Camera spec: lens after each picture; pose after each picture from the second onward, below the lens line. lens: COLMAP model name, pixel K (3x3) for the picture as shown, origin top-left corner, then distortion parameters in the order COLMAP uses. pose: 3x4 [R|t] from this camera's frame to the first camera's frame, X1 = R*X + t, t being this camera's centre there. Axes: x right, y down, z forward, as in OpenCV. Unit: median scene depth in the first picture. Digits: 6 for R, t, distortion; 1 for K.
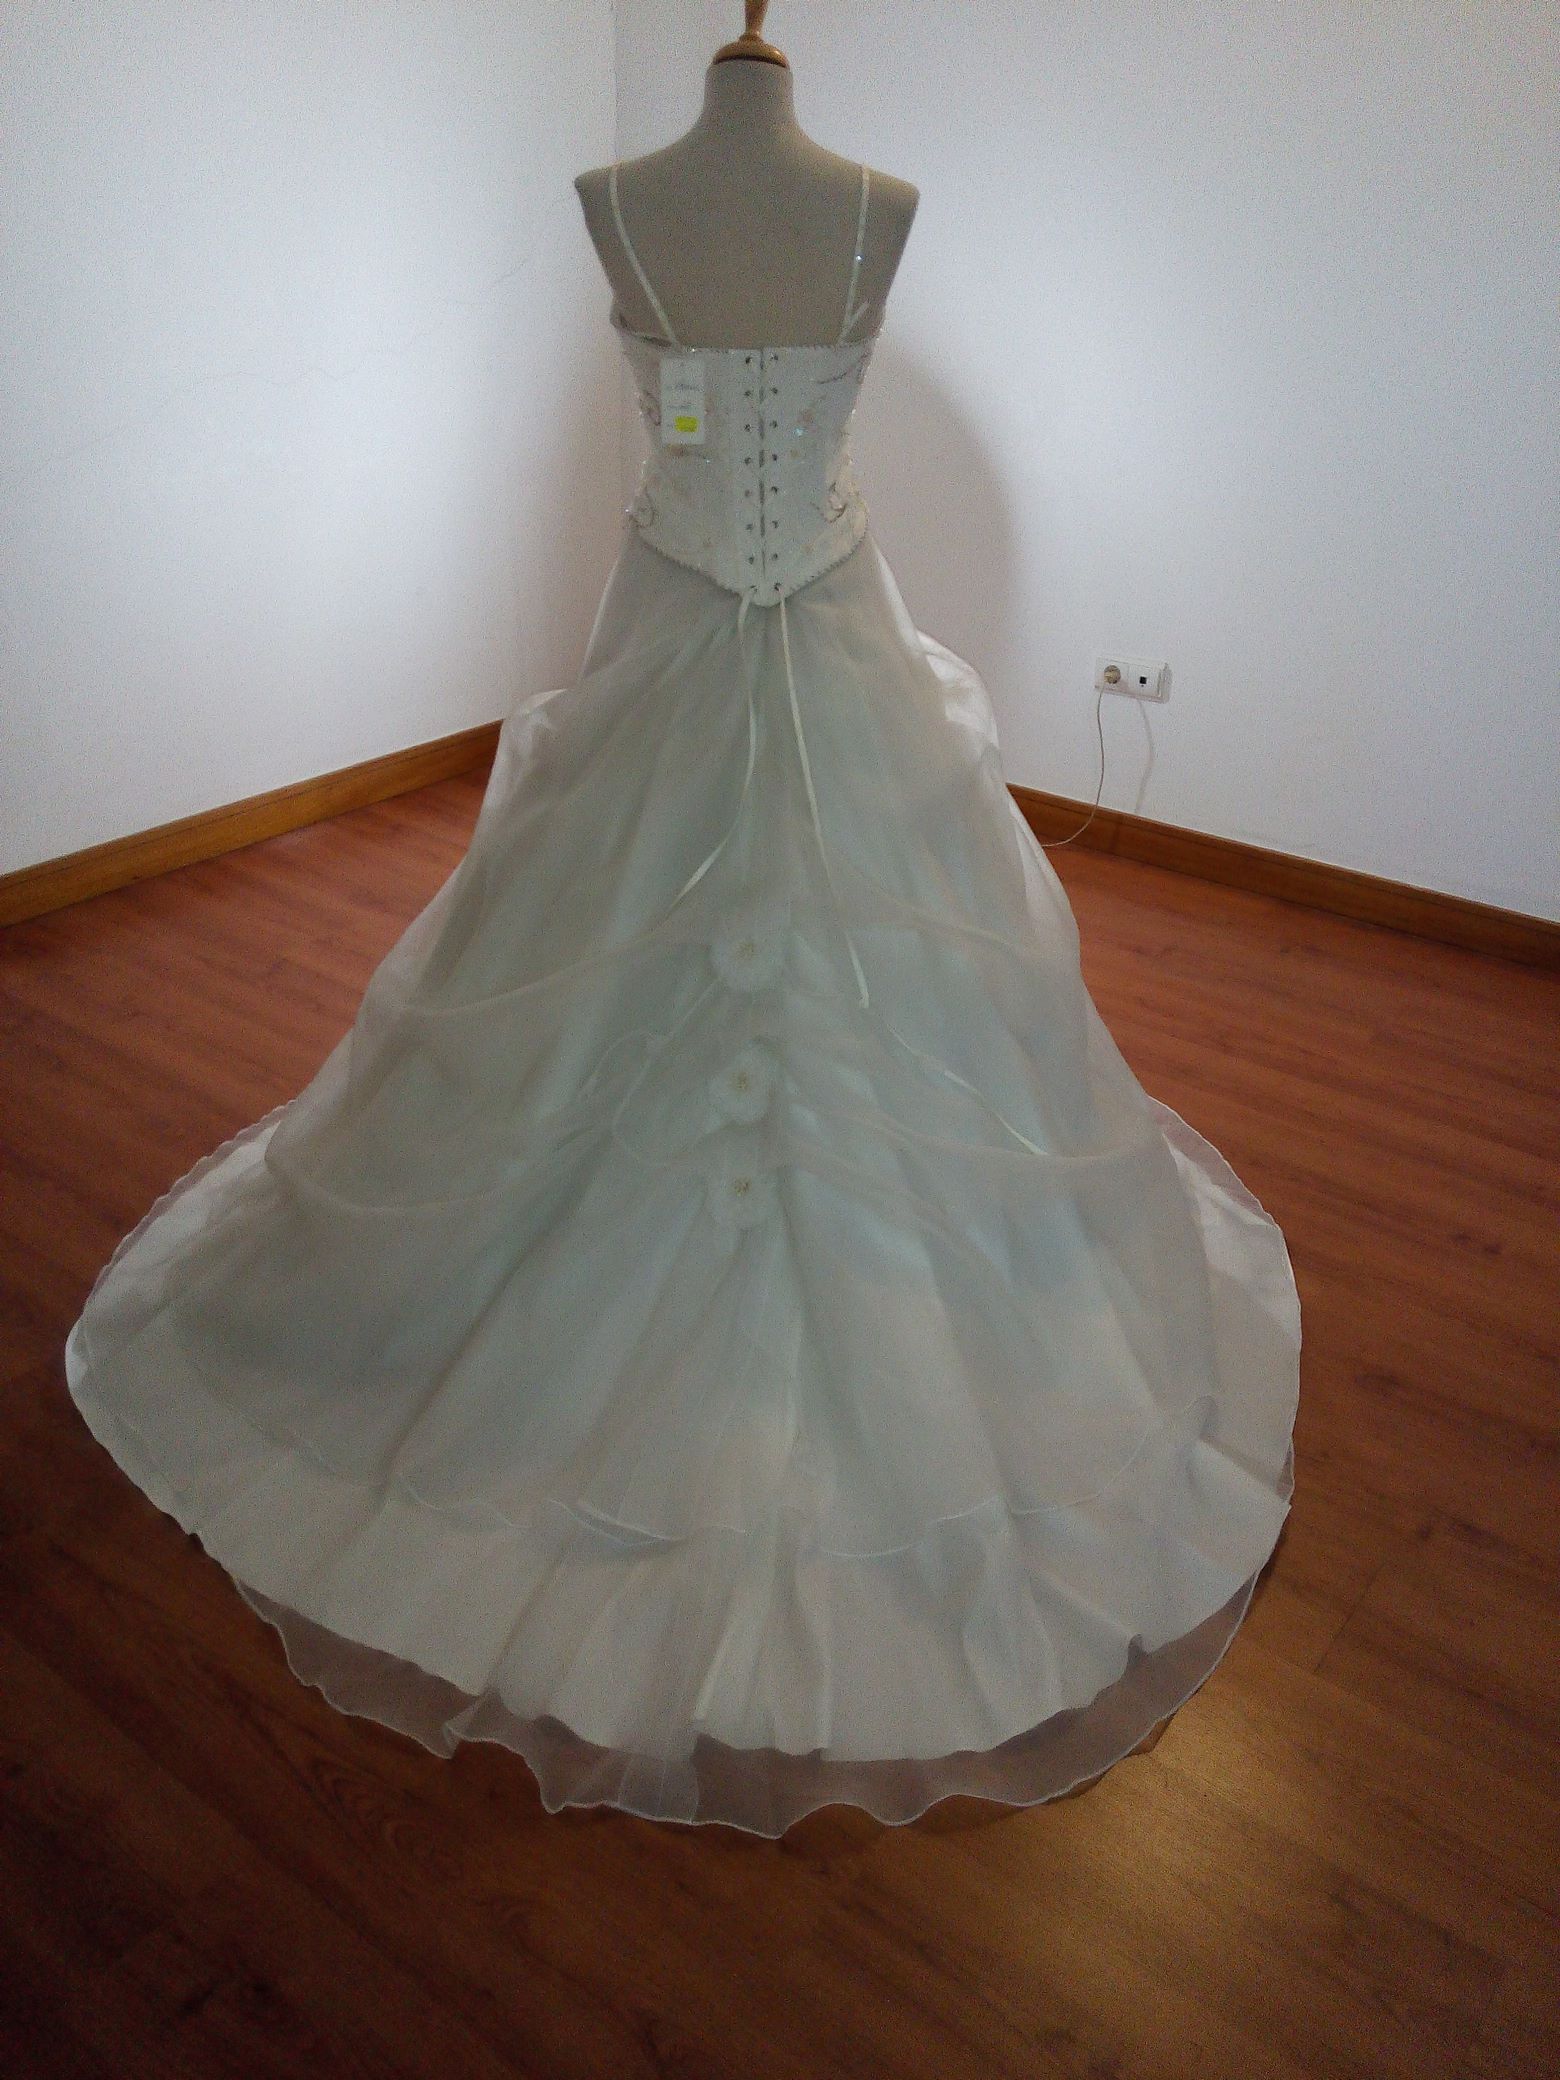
lens RADIAL K [[1772.1, 0, 785.0], [0, 1772.1, 1057.8], [0, 0, 1]] dist [0.079240, -0.138639]
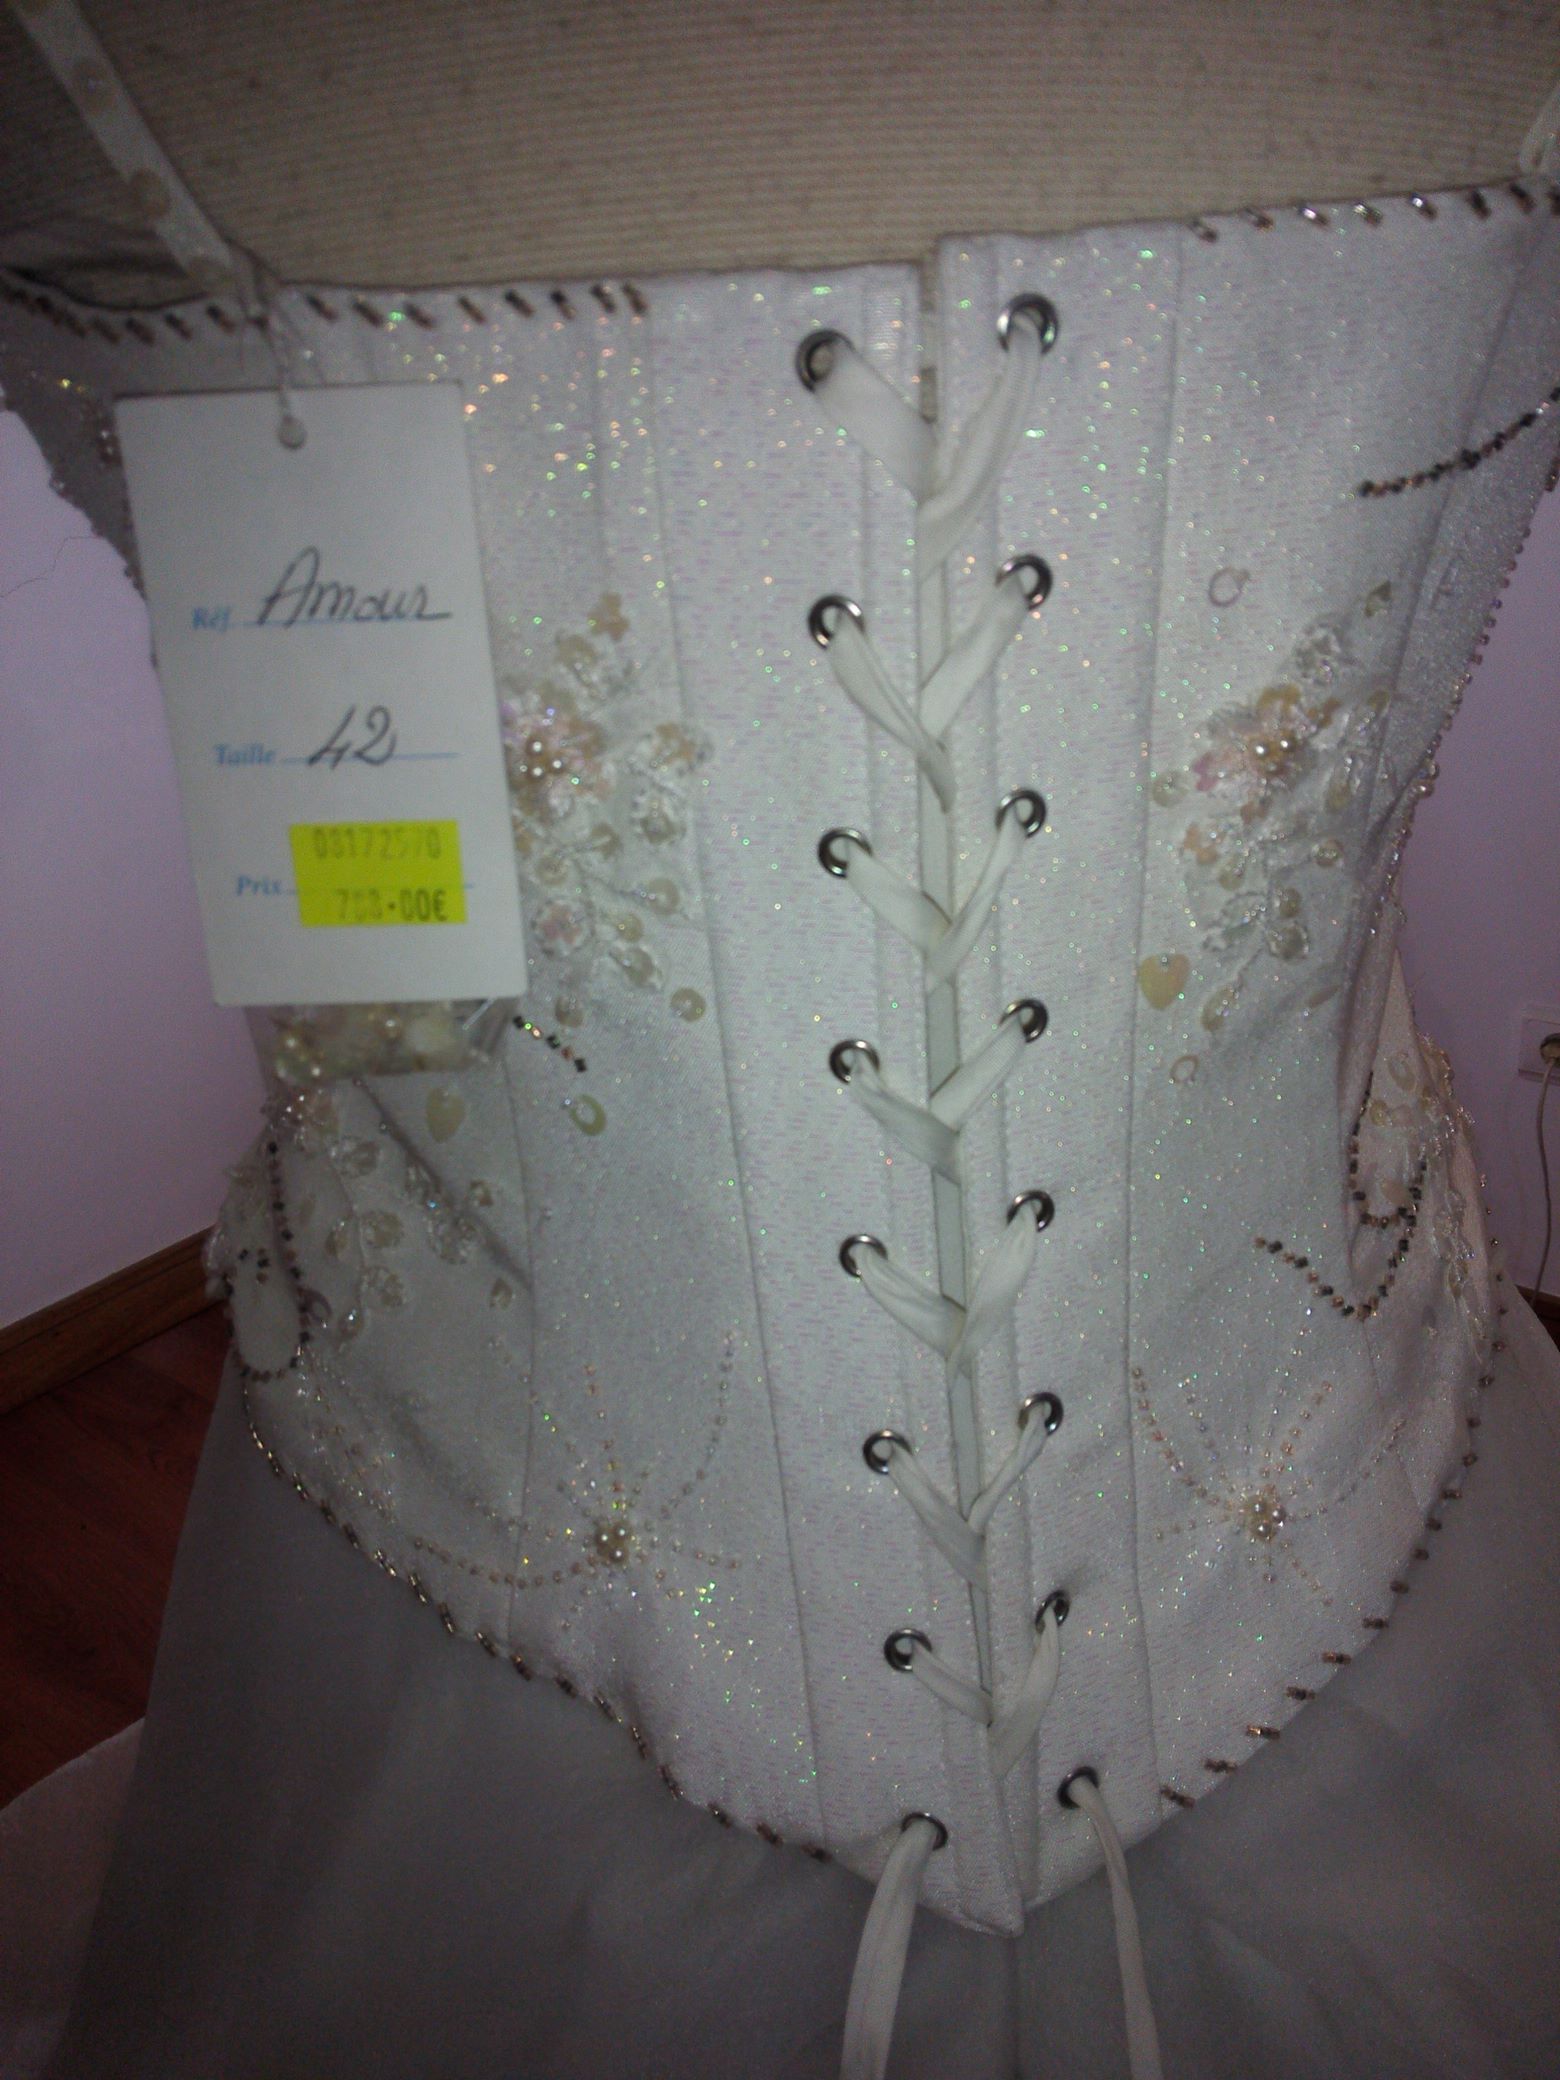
lens RADIAL K [[1772.1, 0, 773.4], [0, 1772.1, 1054.5], [0, 0, 1]] dist [0.079240, -0.138639]
pose [[0.997092, -0.058846, -0.048418, -0.019141], [0.054860, 0.995292, -0.079906, -0.312559], [0.052892, 0.077018, 0.995626, 0.827324]]
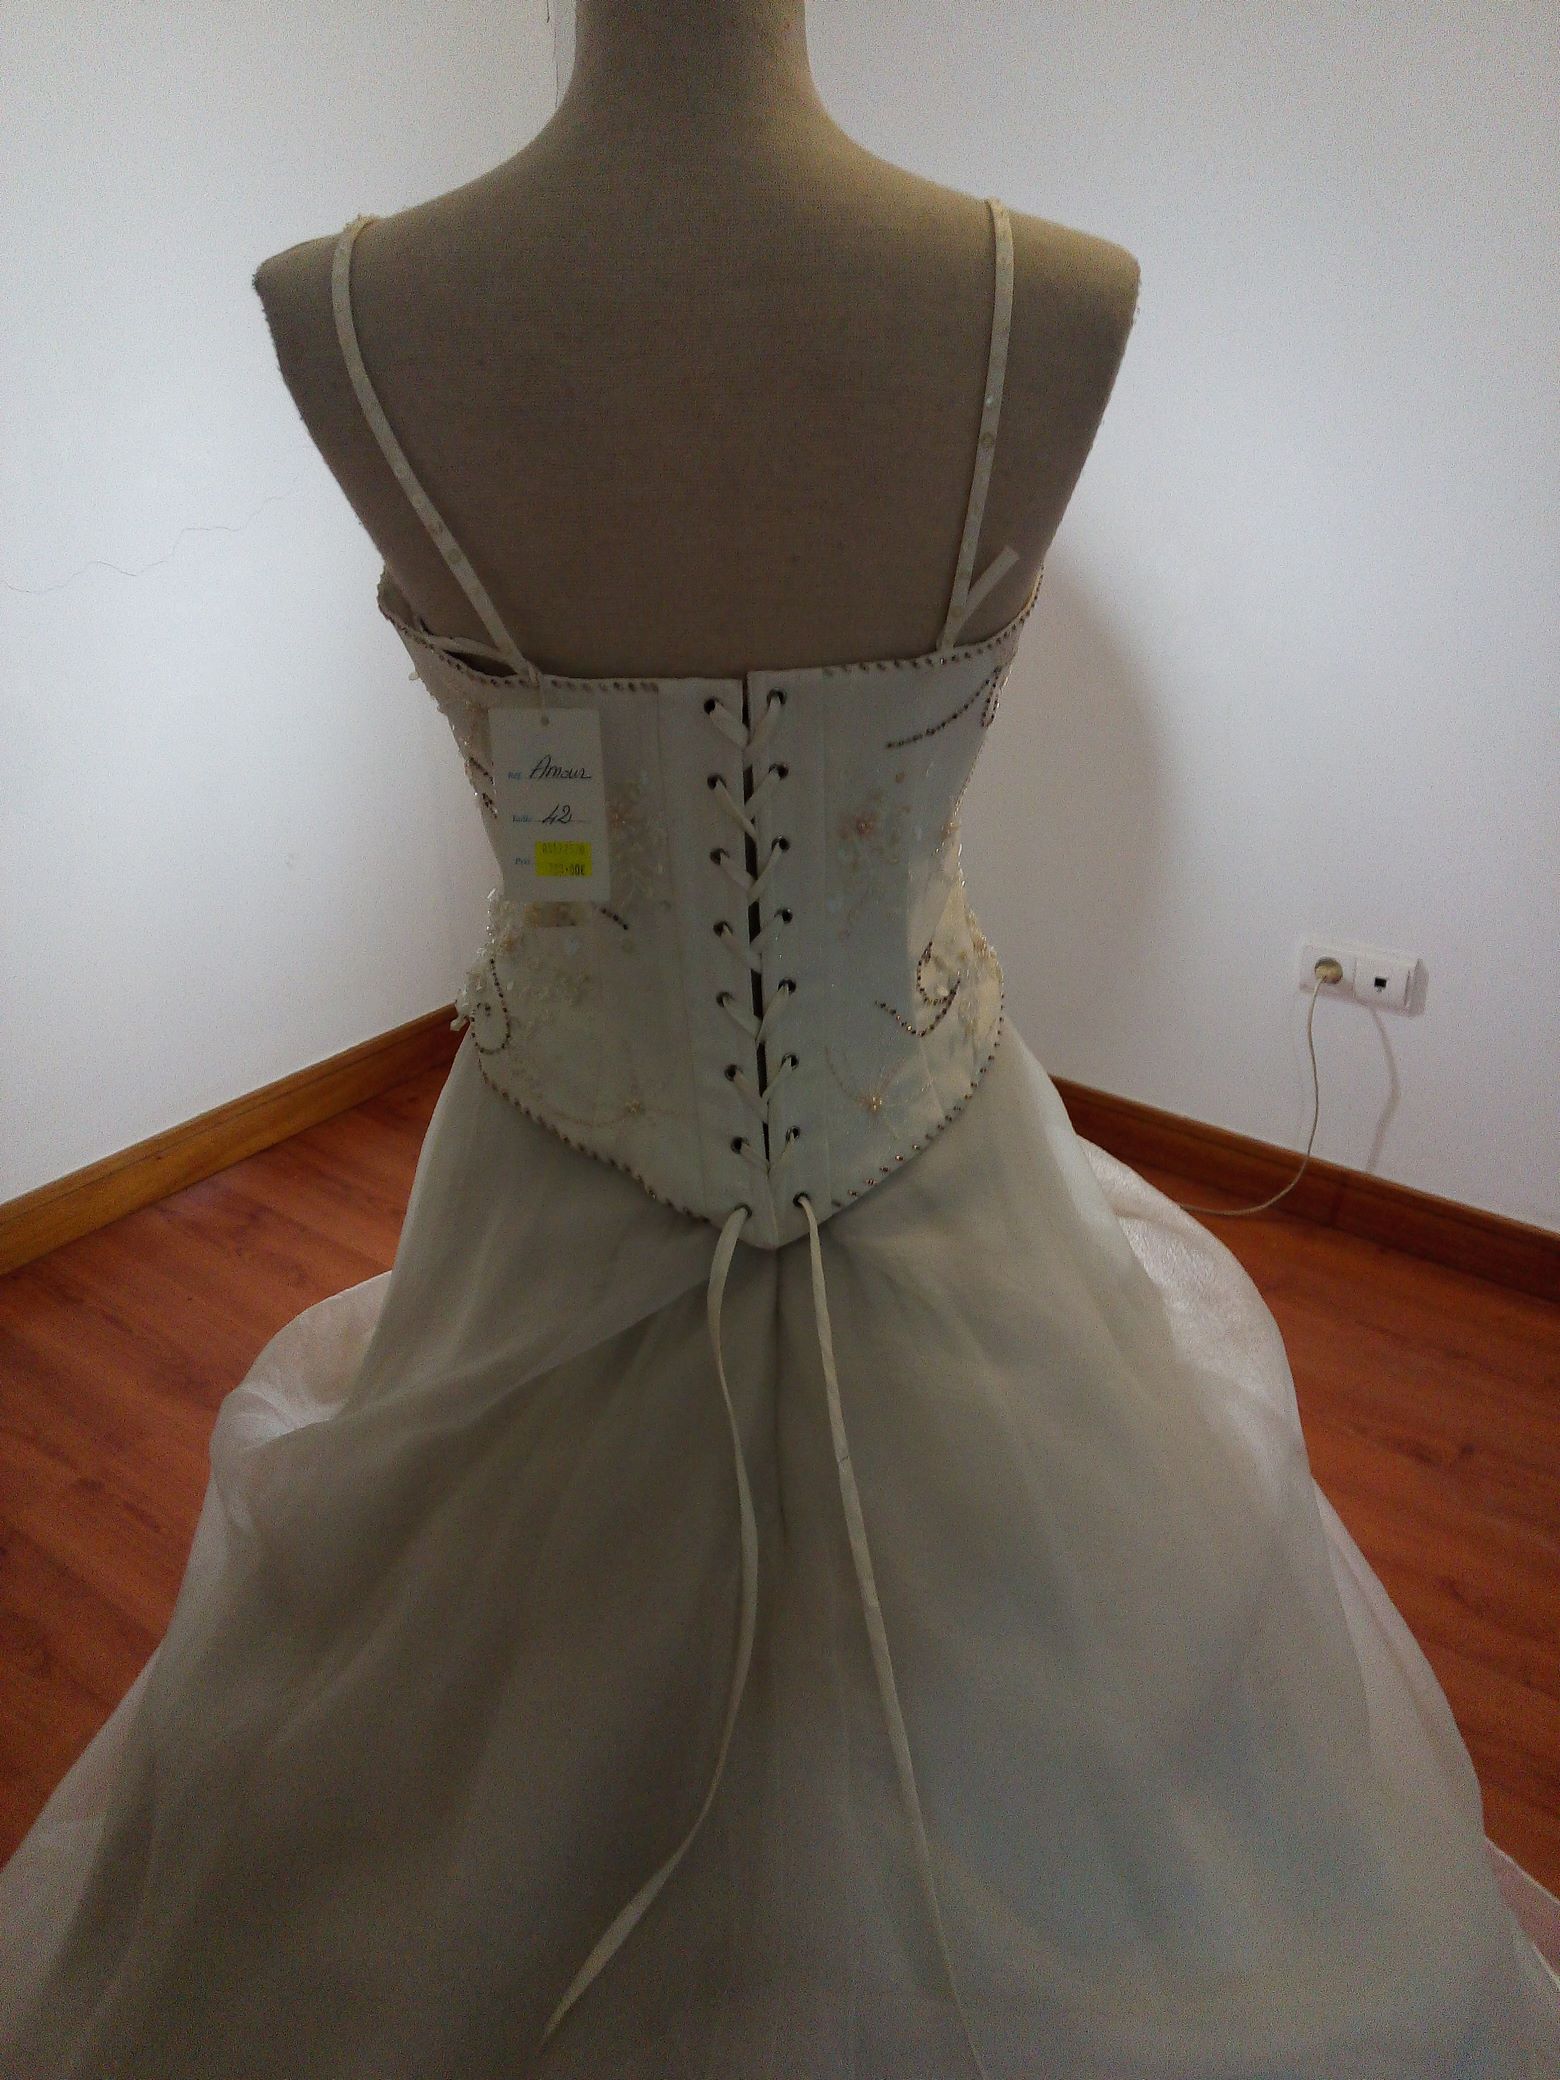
lens RADIAL K [[1772.1, 0, 776.9], [0, 1772.1, 1036.4], [0, 0, 1]] dist [0.079240, -0.138639]
pose [[0.999088, -0.026950, -0.033105, 0.004693], [0.025495, 0.998723, -0.043607, -0.281438], [0.034238, 0.042723, 0.998500, 0.575472]]
